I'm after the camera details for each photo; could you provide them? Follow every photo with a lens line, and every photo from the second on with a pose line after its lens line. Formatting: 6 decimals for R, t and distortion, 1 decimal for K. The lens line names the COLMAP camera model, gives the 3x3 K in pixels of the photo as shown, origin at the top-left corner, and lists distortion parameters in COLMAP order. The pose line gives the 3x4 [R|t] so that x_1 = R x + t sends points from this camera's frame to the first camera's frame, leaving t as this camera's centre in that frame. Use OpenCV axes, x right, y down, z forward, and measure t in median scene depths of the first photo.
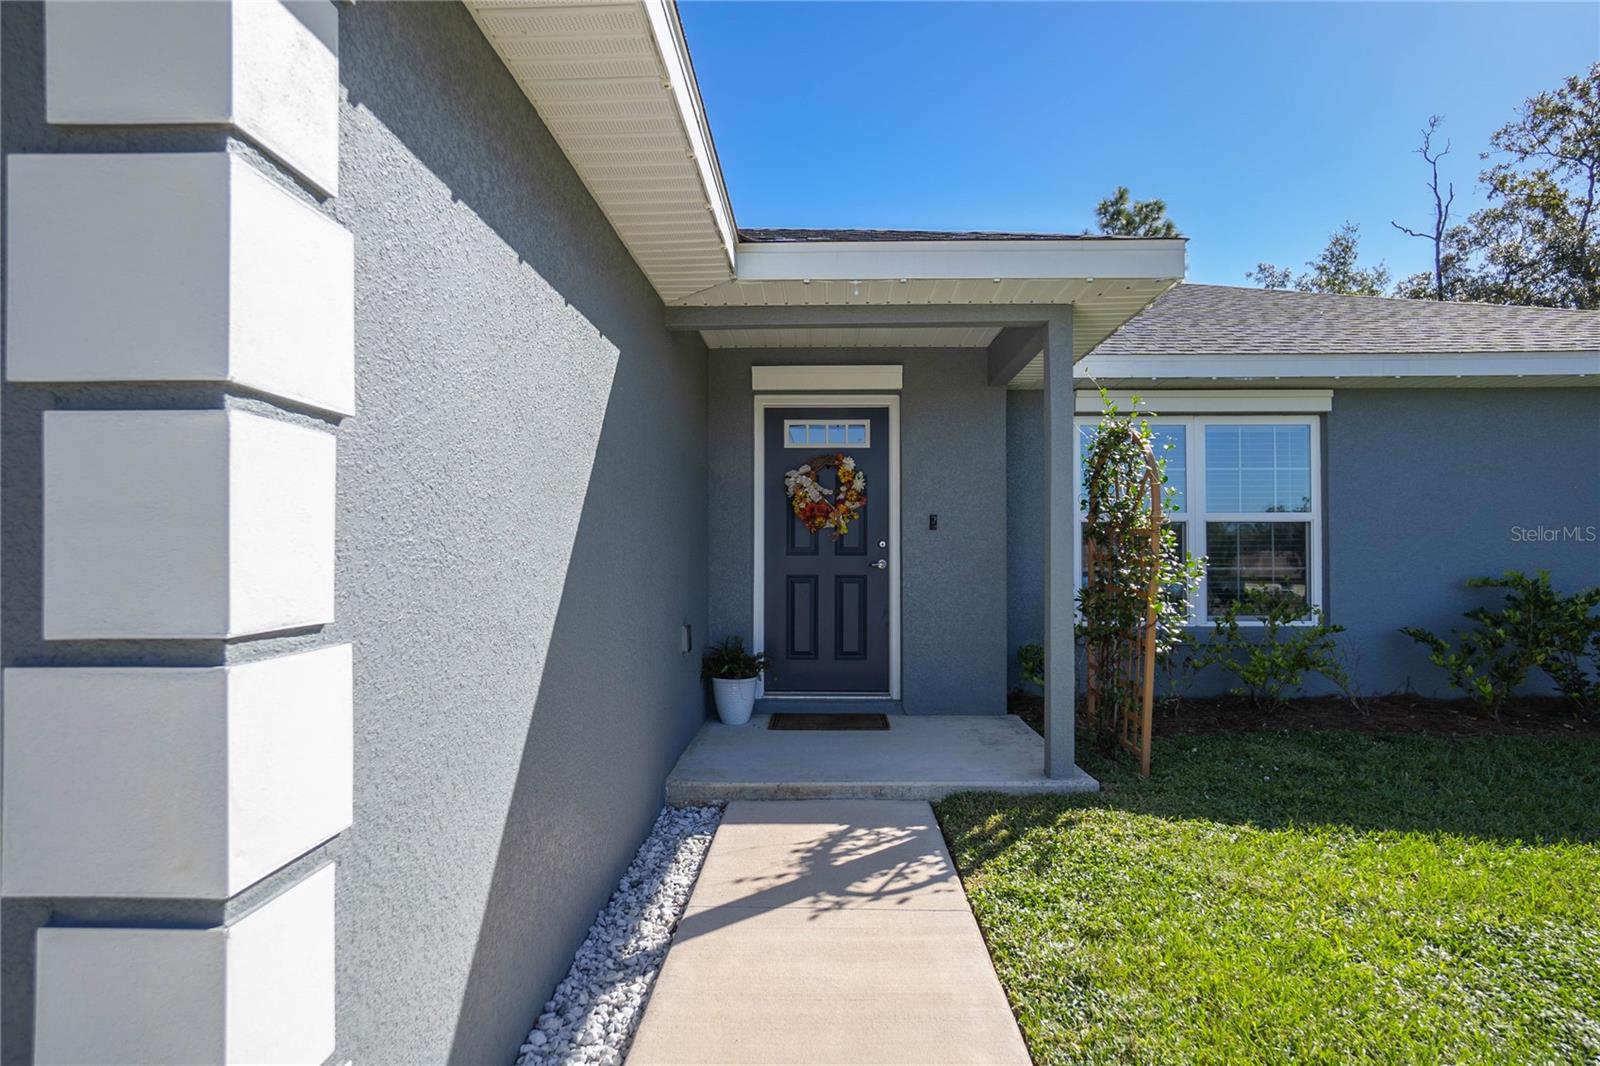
lens RADIAL K [[877.1, 0, 800.0], [0, 877.1, 533.0], [0, 0, 1]] dist [-0.012418, 0.001129]
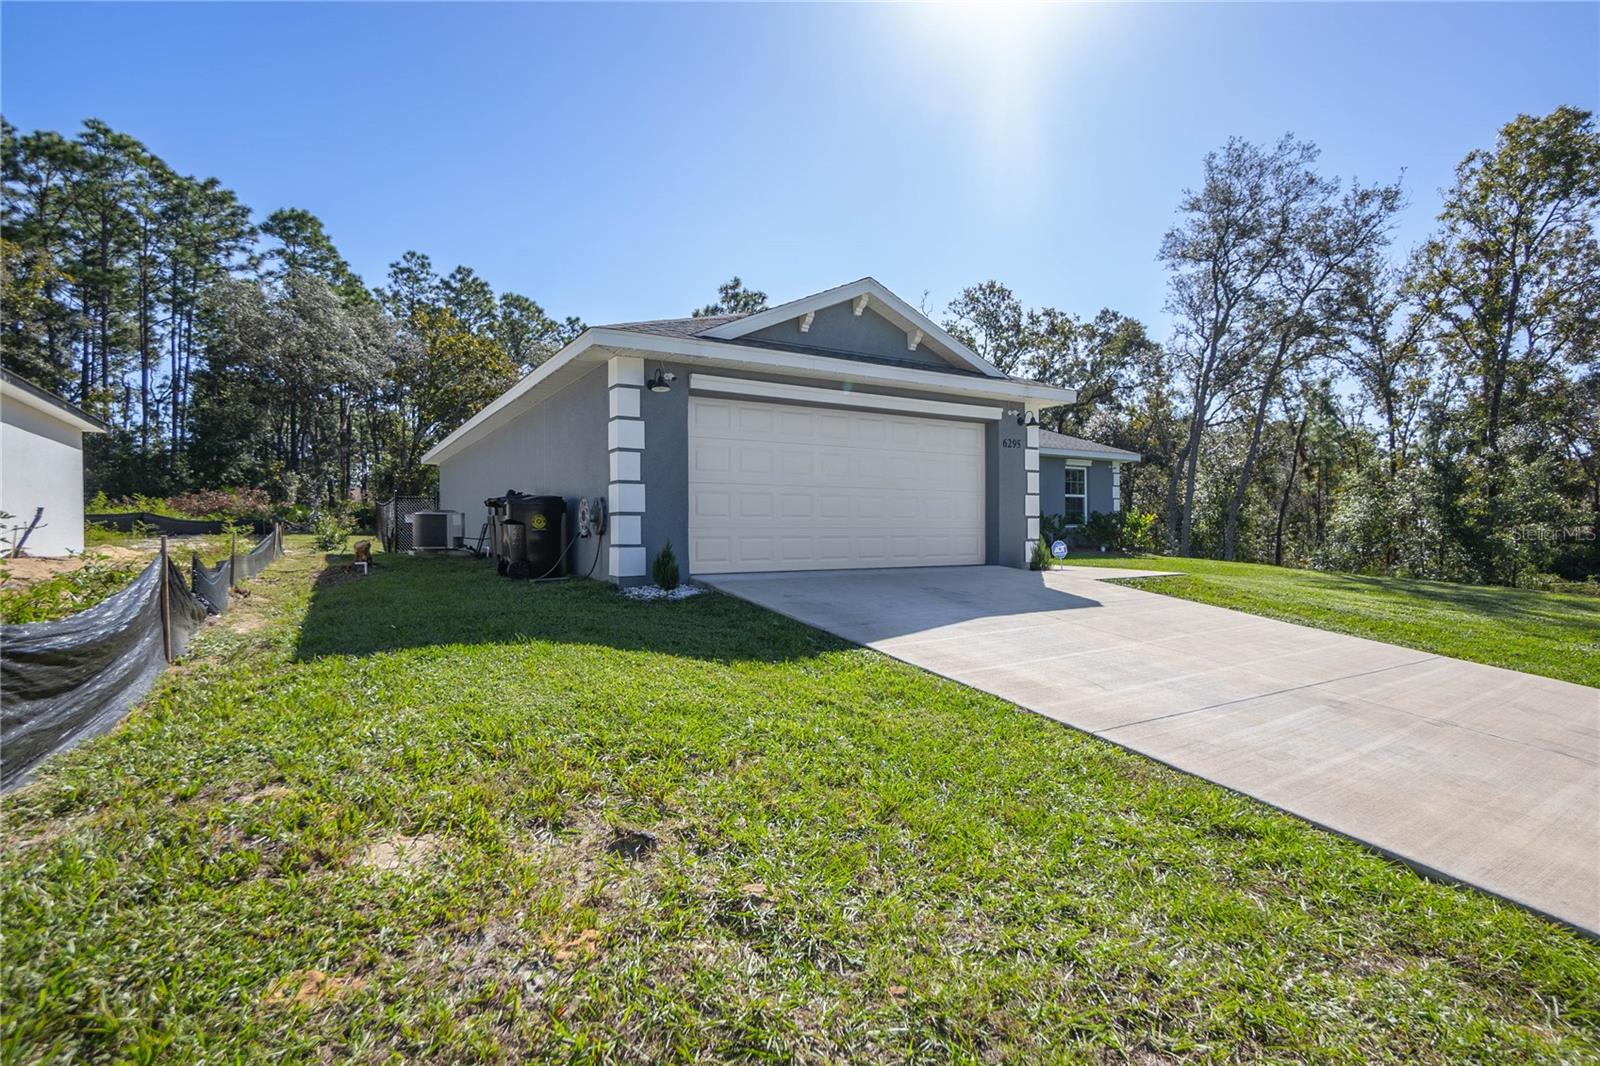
lens RADIAL K [[785.0, 0, 800.0], [0, 785.0, 533.0], [0, 0, 1]] dist [-0.052801, 0.029550]
pose [[0.841914, -0.000815, 0.539612, -1.462835], [-0.009520, 0.999821, 0.016363, 0.088885], [-0.539528, -0.018913, 0.841755, -1.029405]]
